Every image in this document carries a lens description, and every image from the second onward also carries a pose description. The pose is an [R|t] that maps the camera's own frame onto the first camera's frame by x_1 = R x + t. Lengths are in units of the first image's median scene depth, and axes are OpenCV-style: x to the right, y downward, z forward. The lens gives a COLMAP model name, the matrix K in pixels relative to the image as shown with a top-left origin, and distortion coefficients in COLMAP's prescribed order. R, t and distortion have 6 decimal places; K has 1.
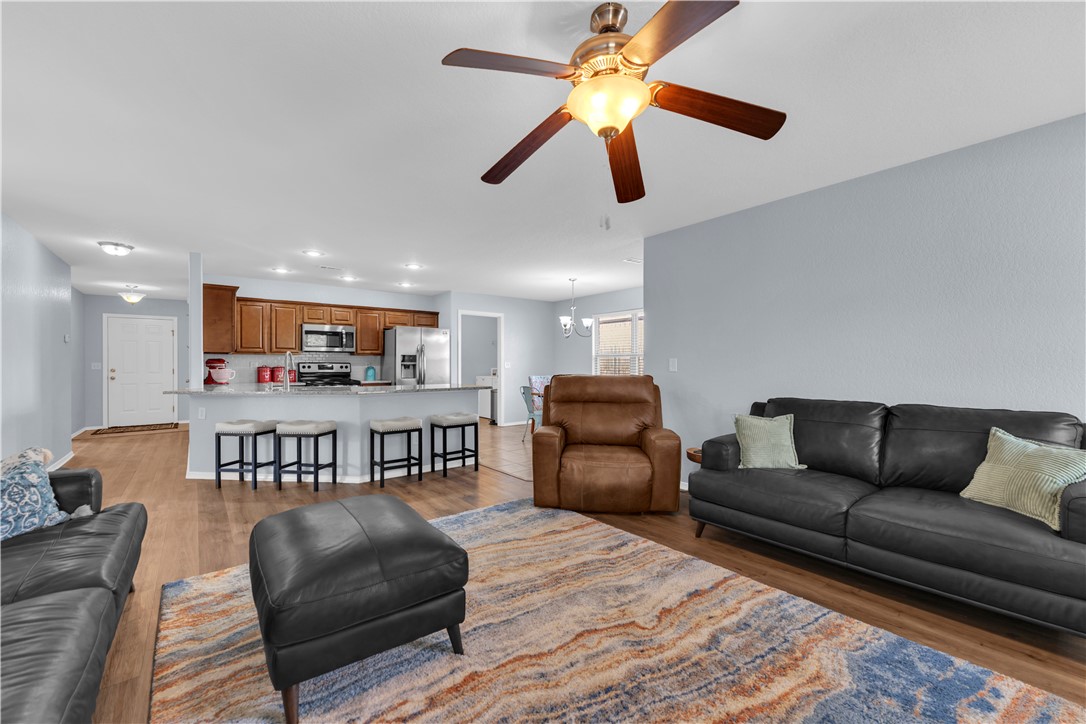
lens RADIAL K [[440.0, 0, 547.8], [0, 440.0, 365.6], [0, 0, 1]] dist [0.004127, -0.000960]
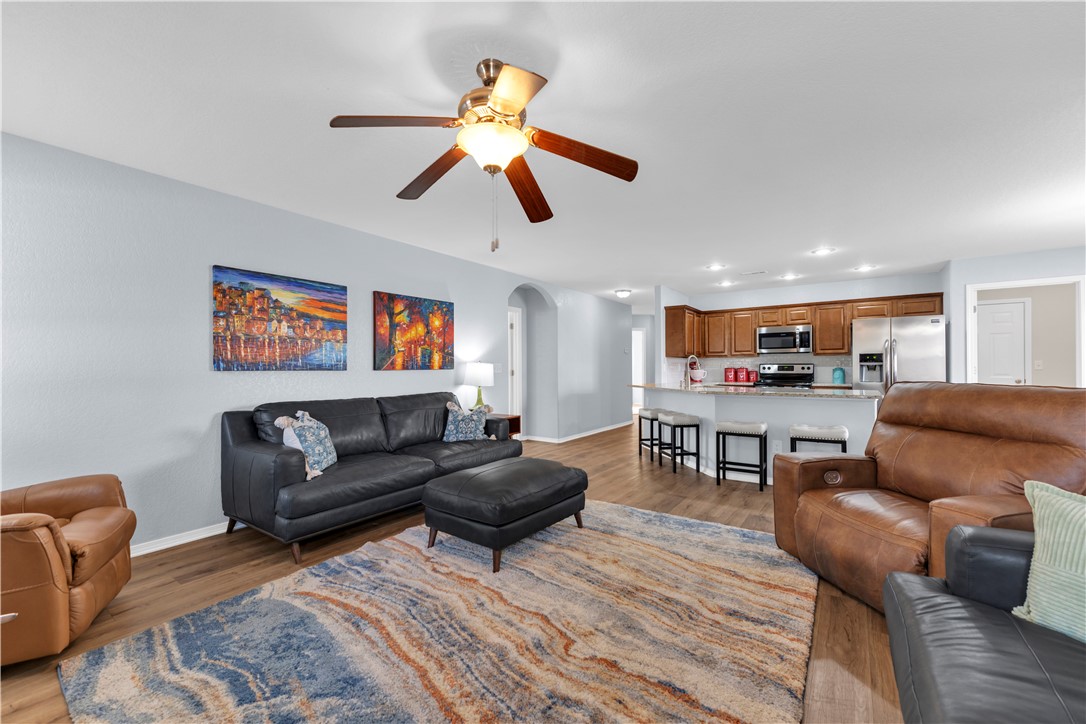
lens RADIAL K [[440.0, 0, 539.4], [0, 440.0, 363.1], [0, 0, 1]] dist [0.004127, -0.000960]
pose [[0.272721, -0.010608, -0.962035, 0.509058], [0.003463, 0.999944, -0.010044, -0.000708], [0.962087, -0.000592, 0.272743, 0.316687]]
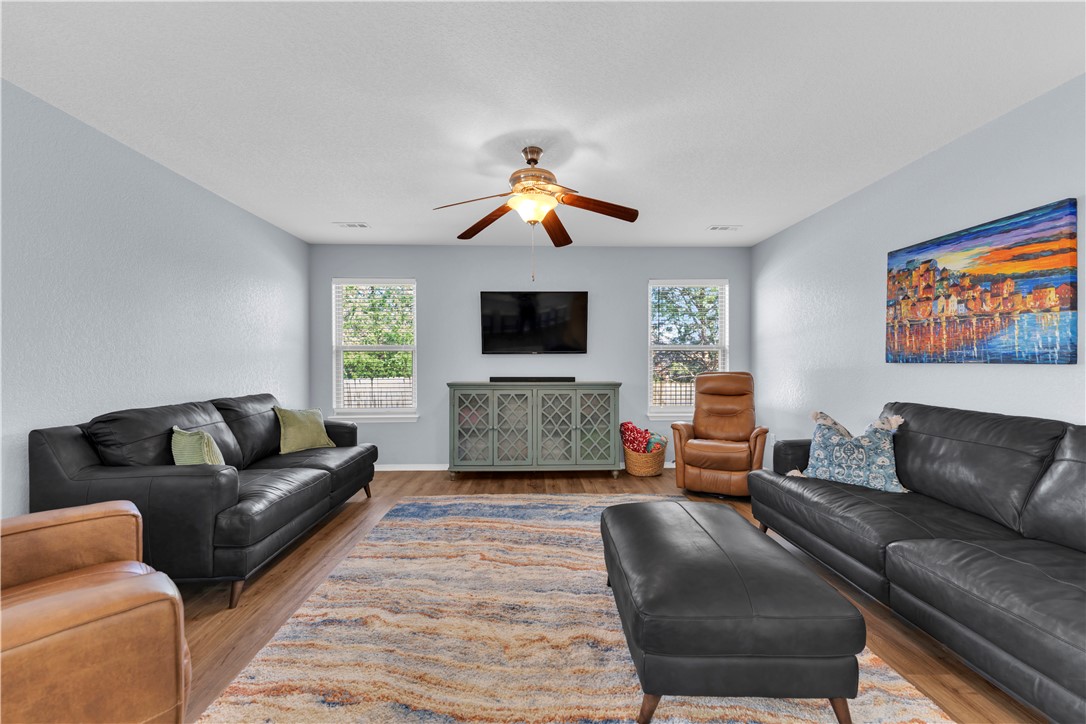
lens RADIAL K [[440.0, 0, 544.0], [0, 440.0, 366.5], [0, 0, 1]] dist [0.004127, -0.000960]
pose [[-0.801147, -0.003521, 0.598457, -0.342157], [0.002323, 0.999957, 0.008993, 0.001144], [-0.598463, 0.008595, -0.801105, 0.905034]]
